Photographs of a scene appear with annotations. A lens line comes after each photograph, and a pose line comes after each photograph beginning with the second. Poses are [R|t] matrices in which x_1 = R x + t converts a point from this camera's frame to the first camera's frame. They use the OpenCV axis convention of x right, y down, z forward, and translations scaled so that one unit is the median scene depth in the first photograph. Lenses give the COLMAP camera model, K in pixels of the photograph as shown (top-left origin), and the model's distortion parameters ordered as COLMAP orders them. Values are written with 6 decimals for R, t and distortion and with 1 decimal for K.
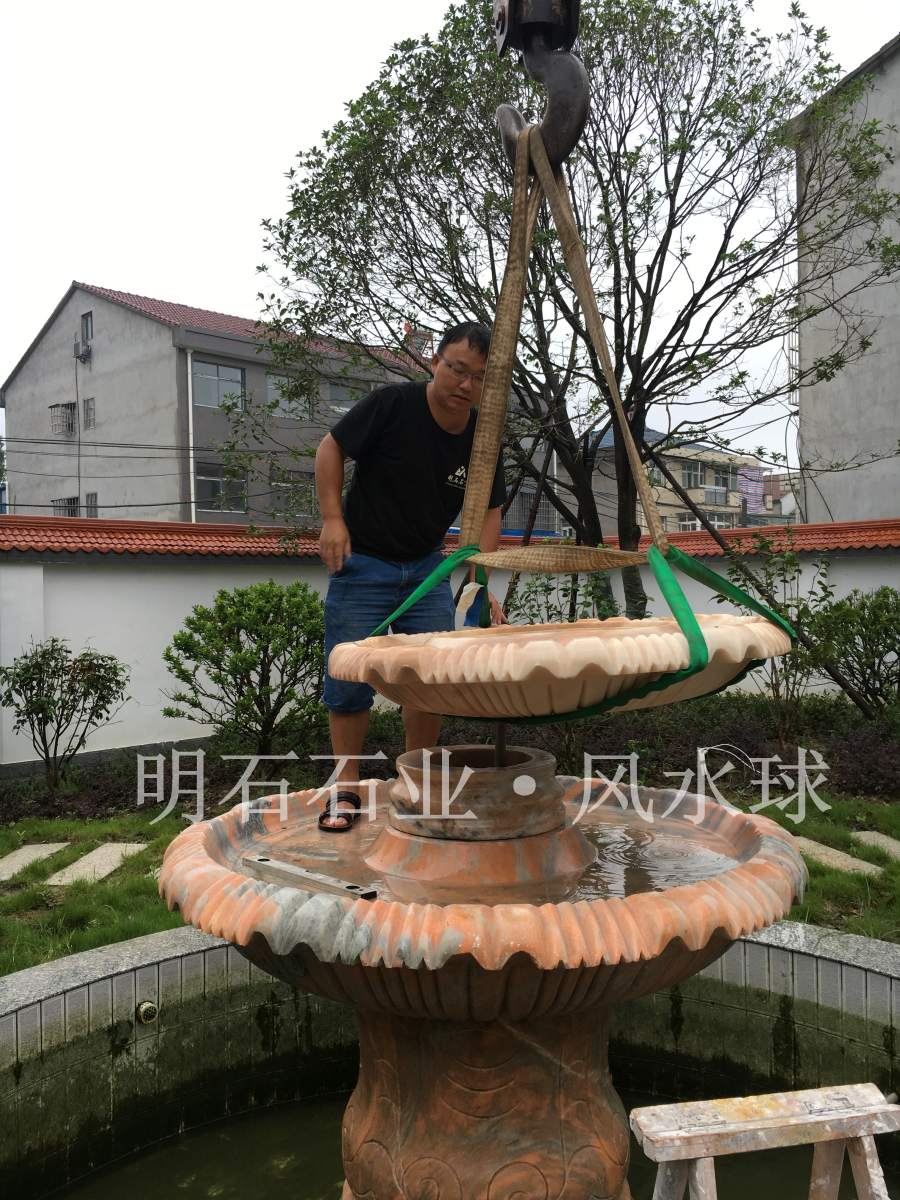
lens RADIAL K [[1024.4, 0, 450.0], [0, 1024.4, 600.0], [0, 0, 1]] dist [0.097110, -0.141269]
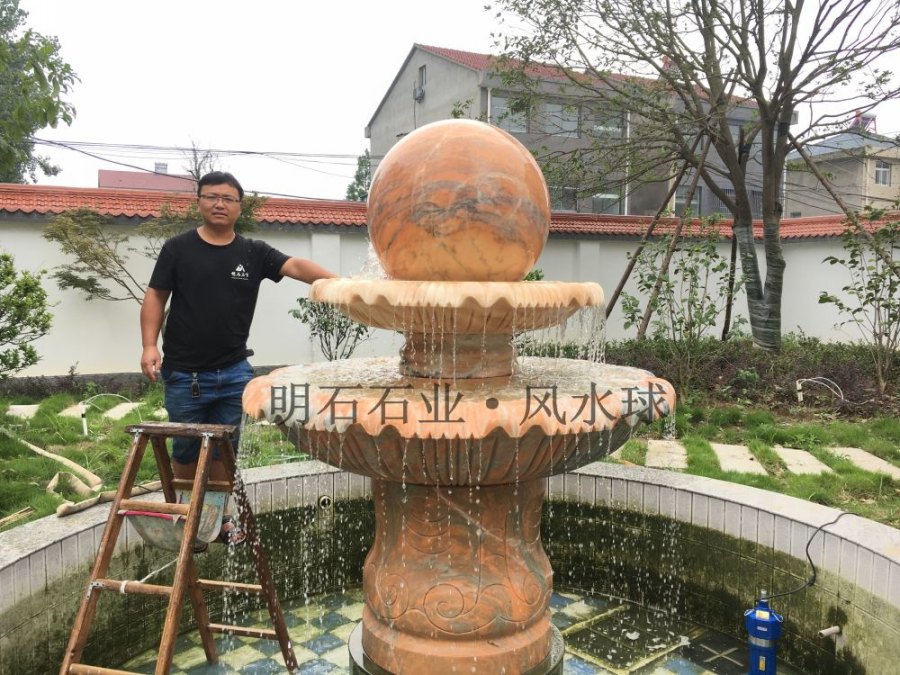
lens RADIAL K [[768.3, 0, 450.0], [0, 768.3, 337.5], [0, 0, 1]] dist [0.097110, -0.141269]
pose [[0.950644, 0.046489, -0.306781, 0.098974], [-0.023546, 0.996670, 0.078071, 0.022975], [0.309389, -0.066995, 0.948573, -0.011323]]
